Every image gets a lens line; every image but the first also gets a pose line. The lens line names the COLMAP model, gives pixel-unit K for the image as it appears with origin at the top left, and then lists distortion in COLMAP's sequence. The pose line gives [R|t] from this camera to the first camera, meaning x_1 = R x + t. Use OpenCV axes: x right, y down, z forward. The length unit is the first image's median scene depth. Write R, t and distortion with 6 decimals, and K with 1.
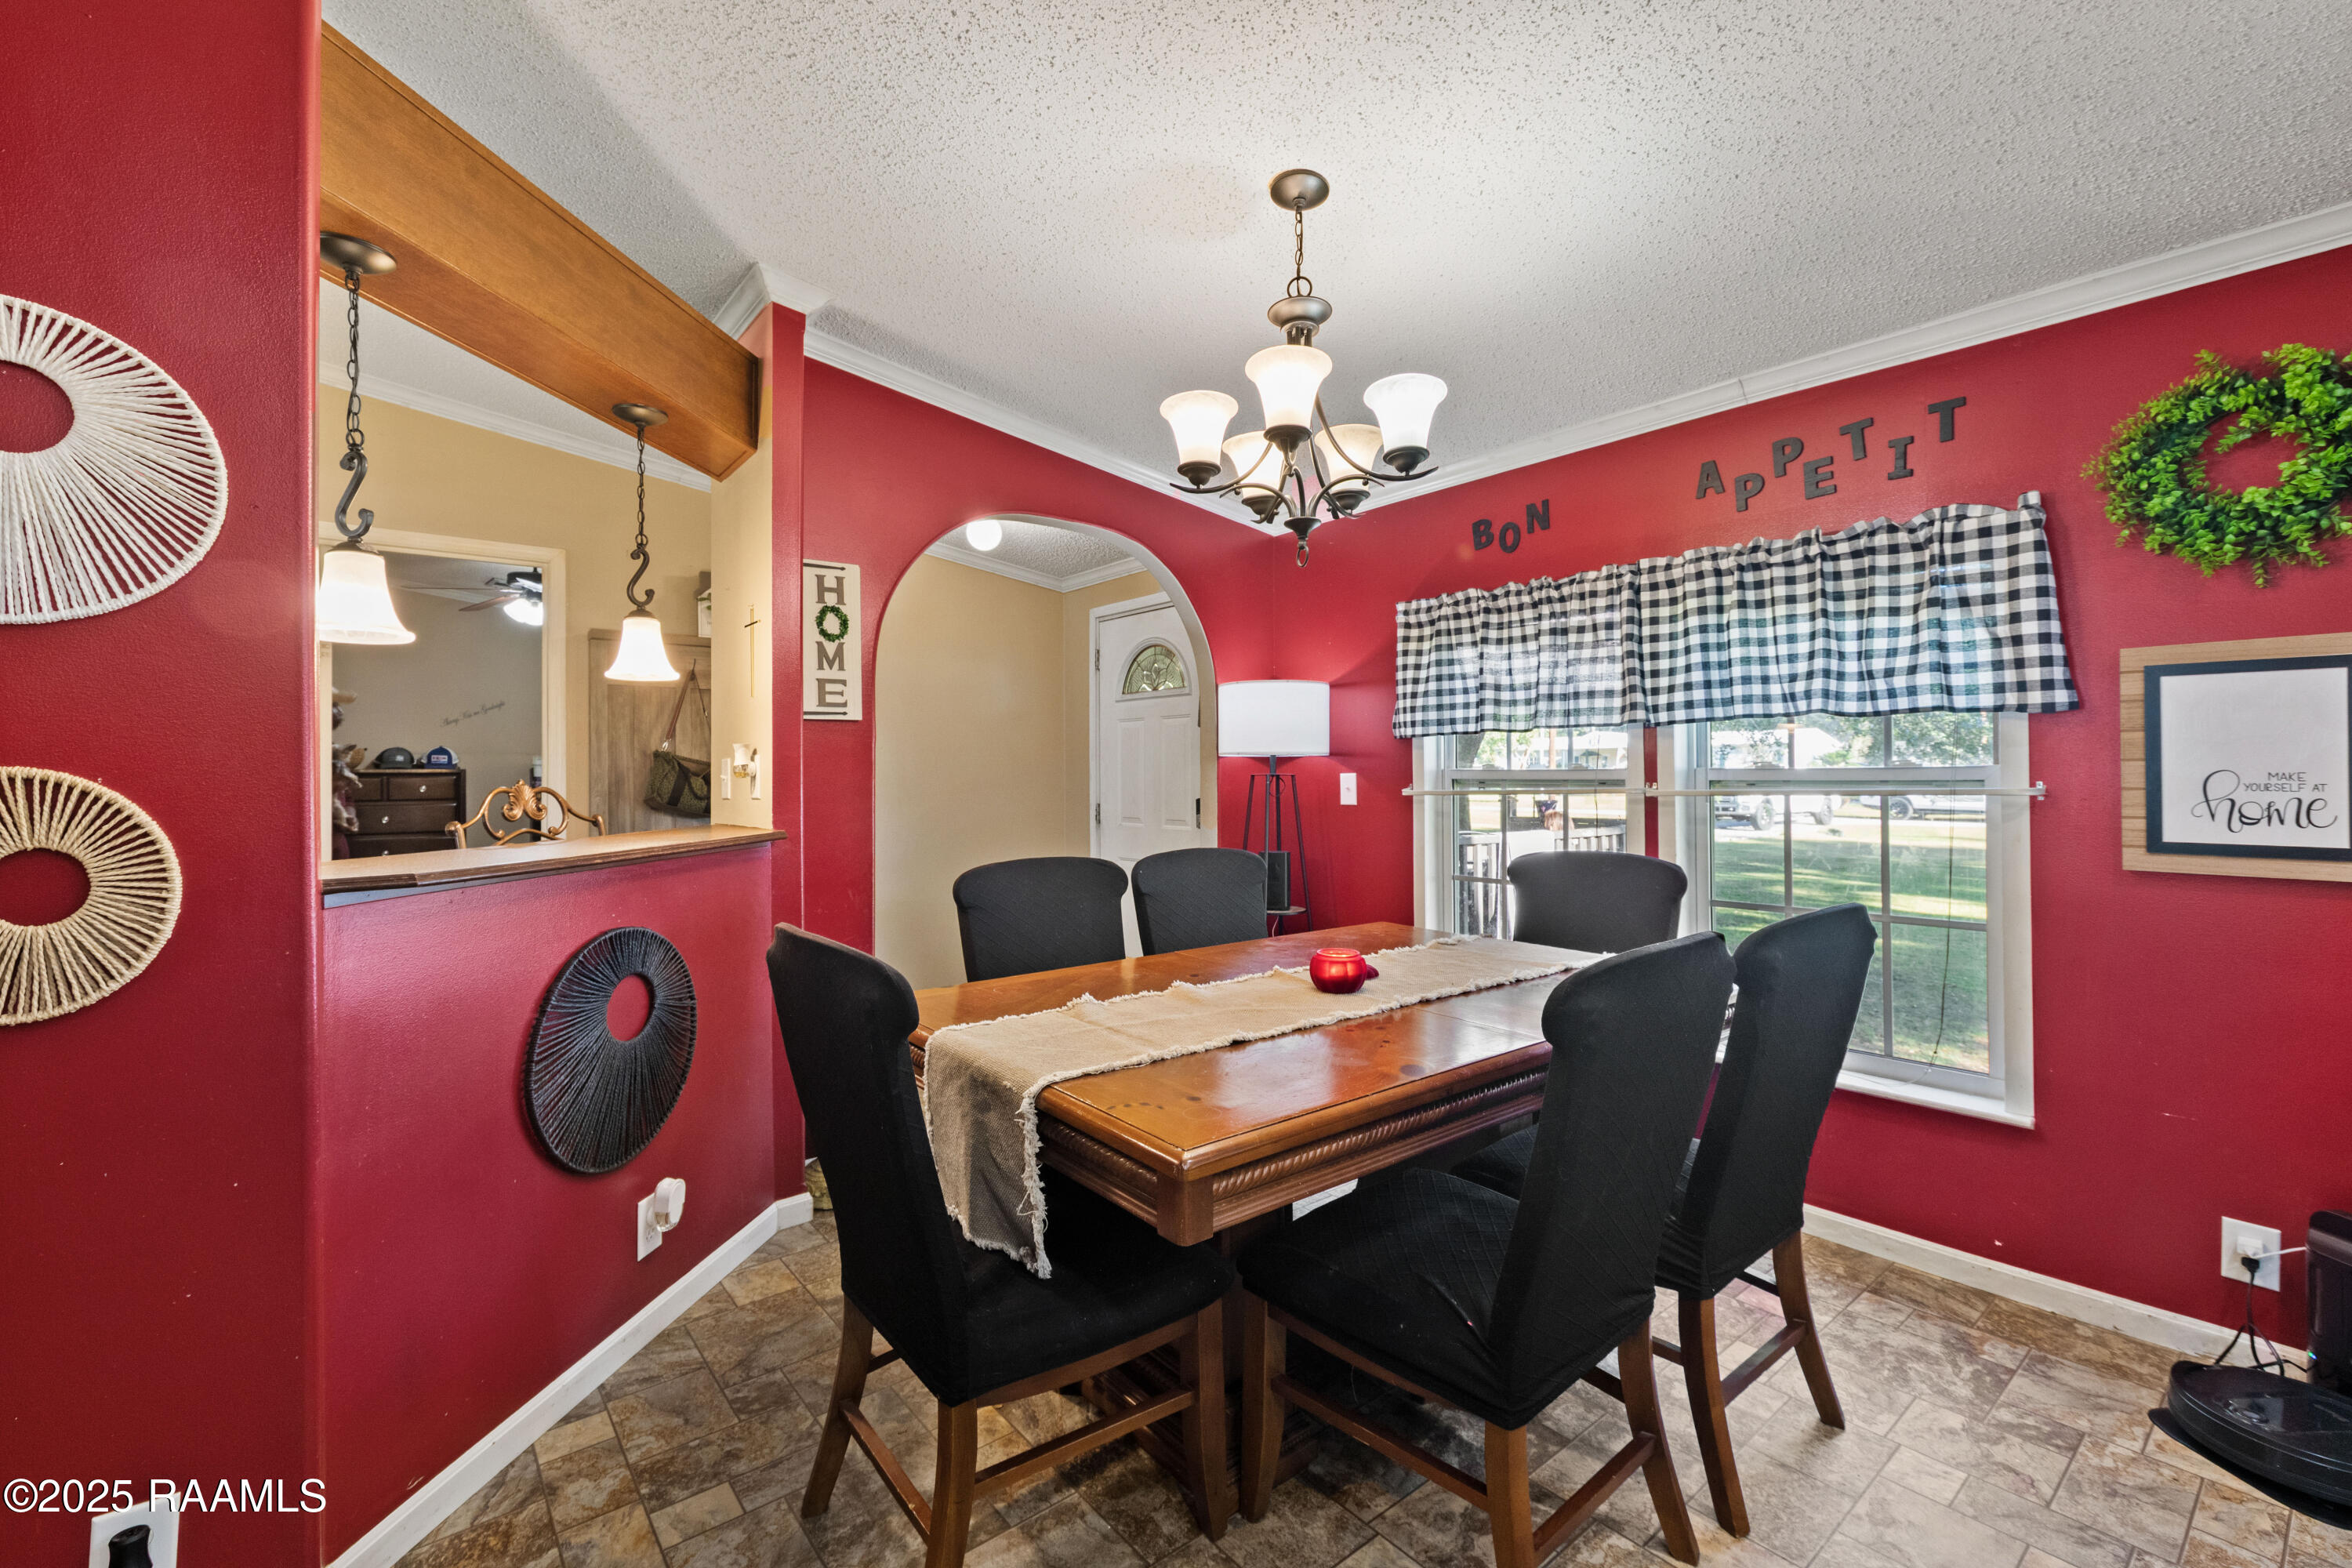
lens RADIAL K [[1006.4, 0, 1172.8], [0, 1006.4, 771.1], [0, 0, 1]] dist [0.001568, 0.000114]
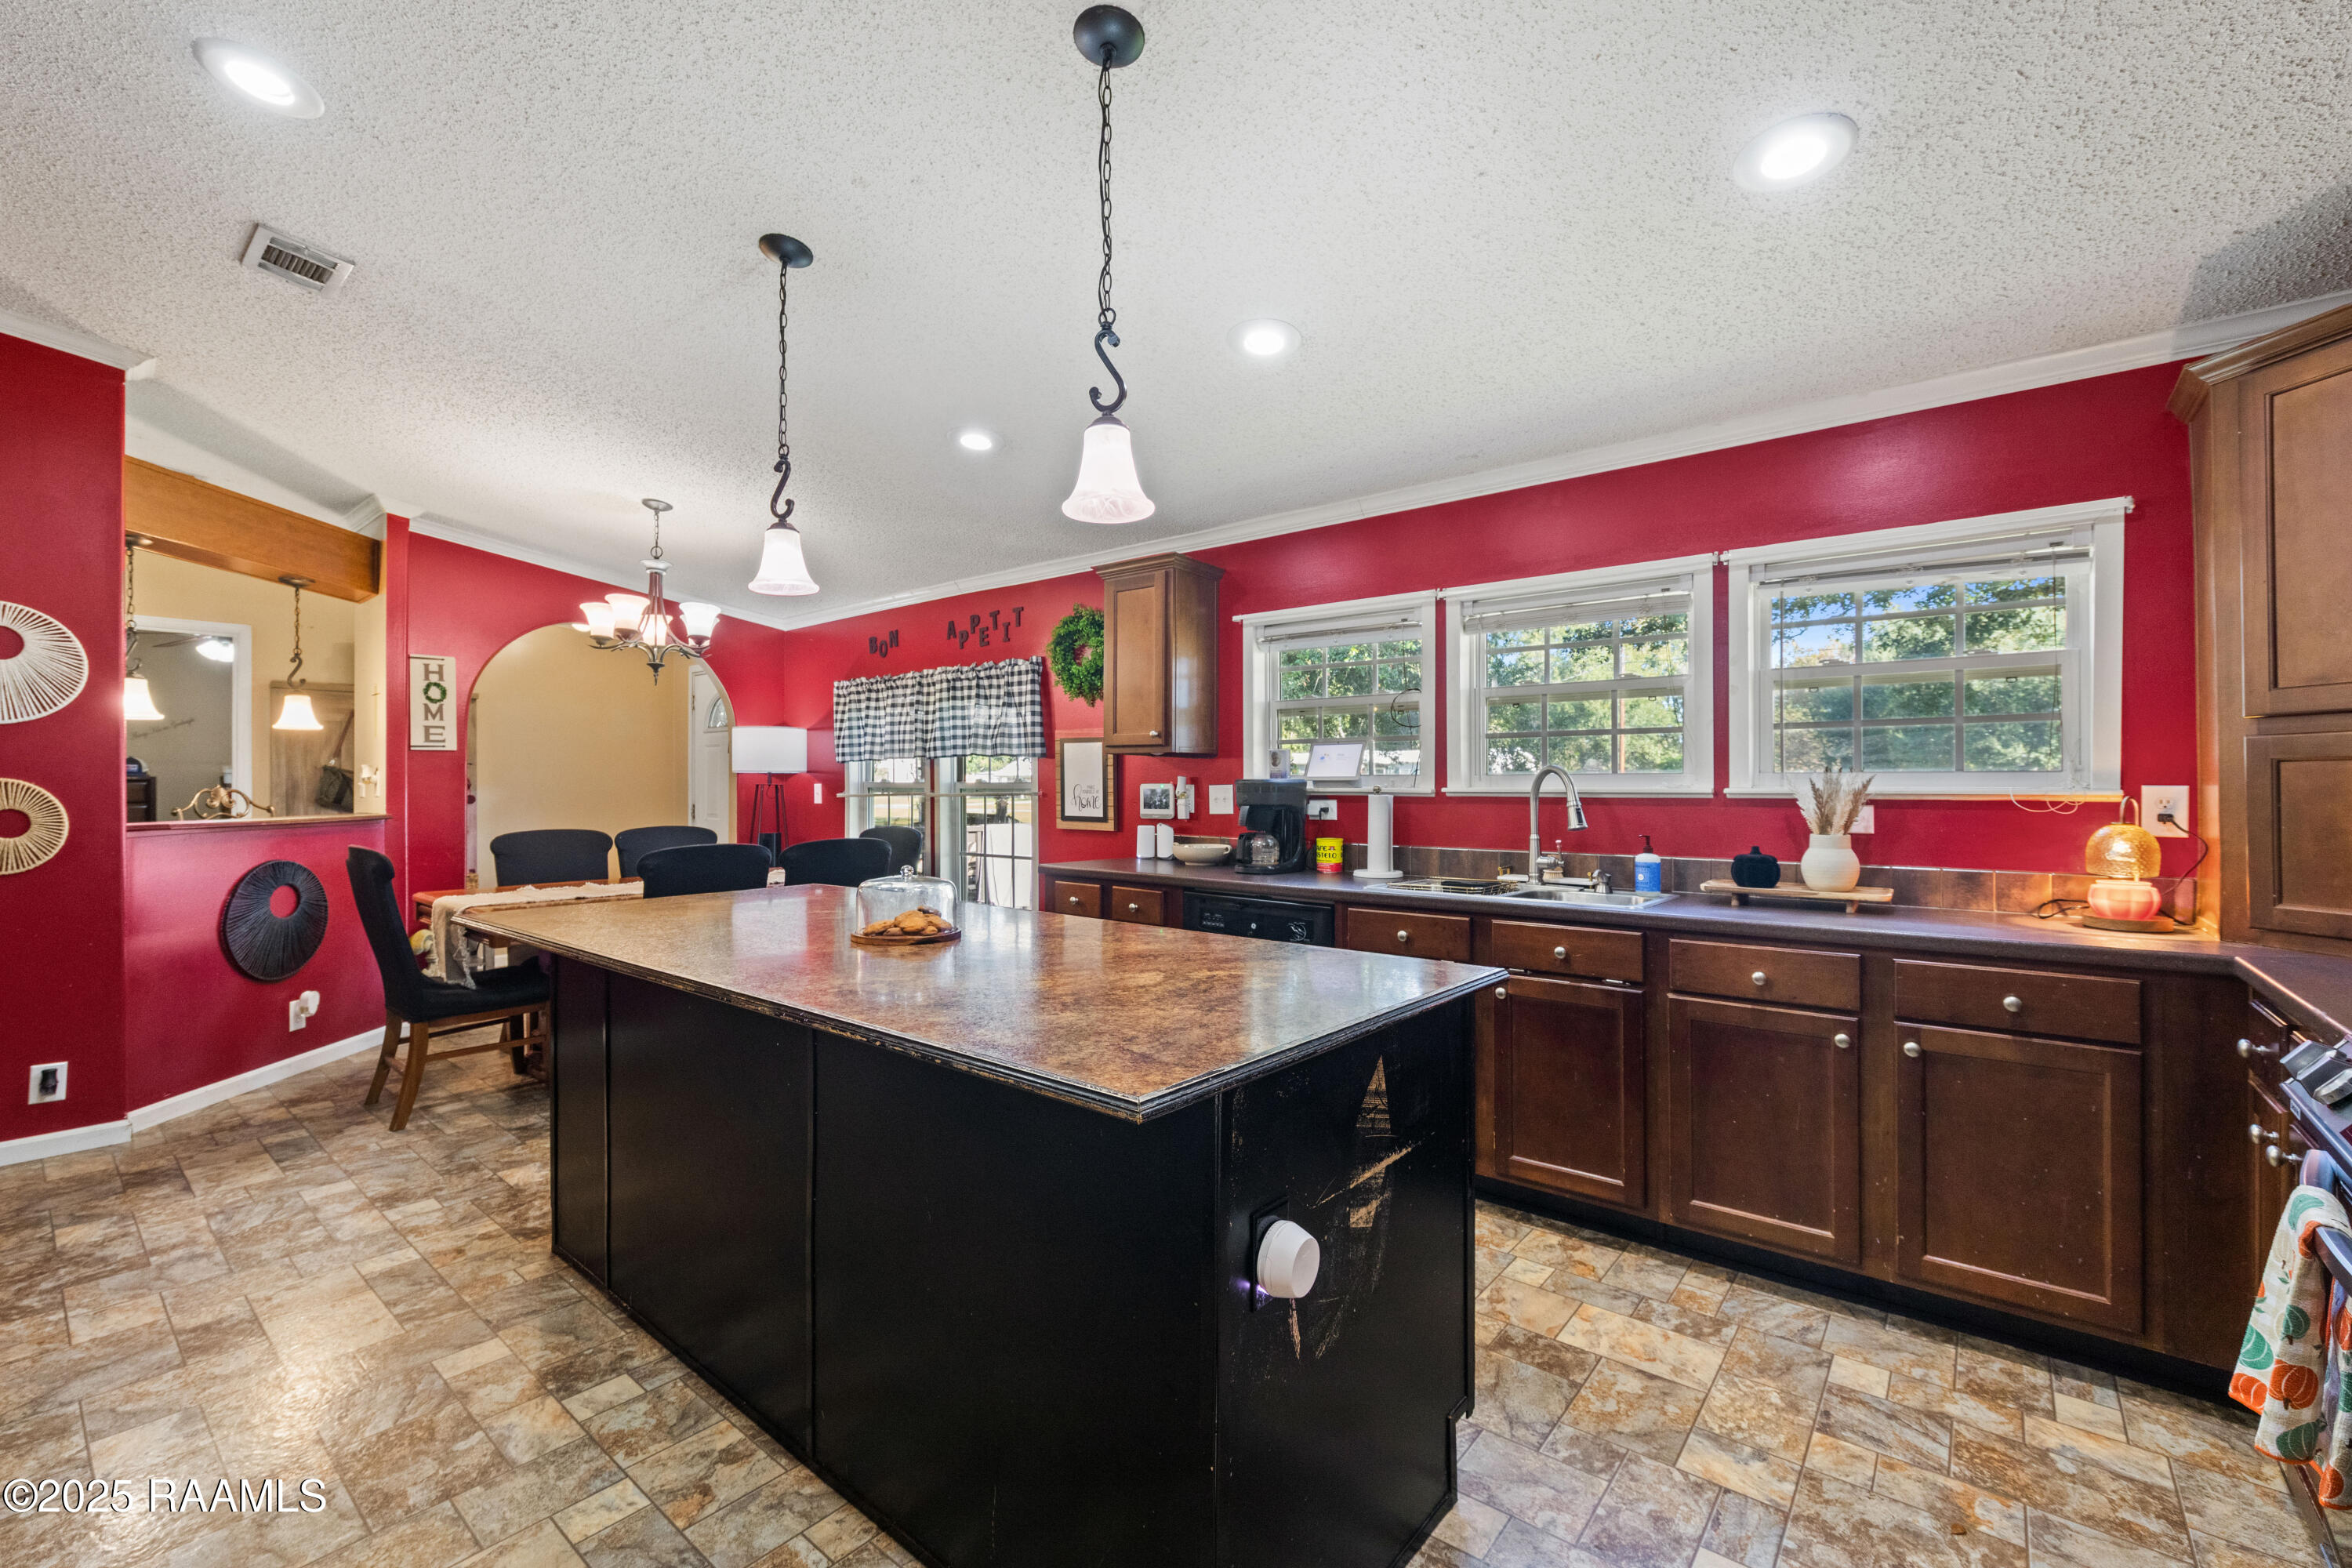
lens RADIAL K [[983.6, 0, 1166.6], [0, 983.6, 787.8], [0, 0, 1]] dist [-0.000074, 0.000315]
pose [[0.979949, 0.005128, 0.199181, 0.677367], [-0.006310, 0.999966, 0.005300, -0.006038], [-0.199147, -0.006450, 0.979948, -1.084002]]
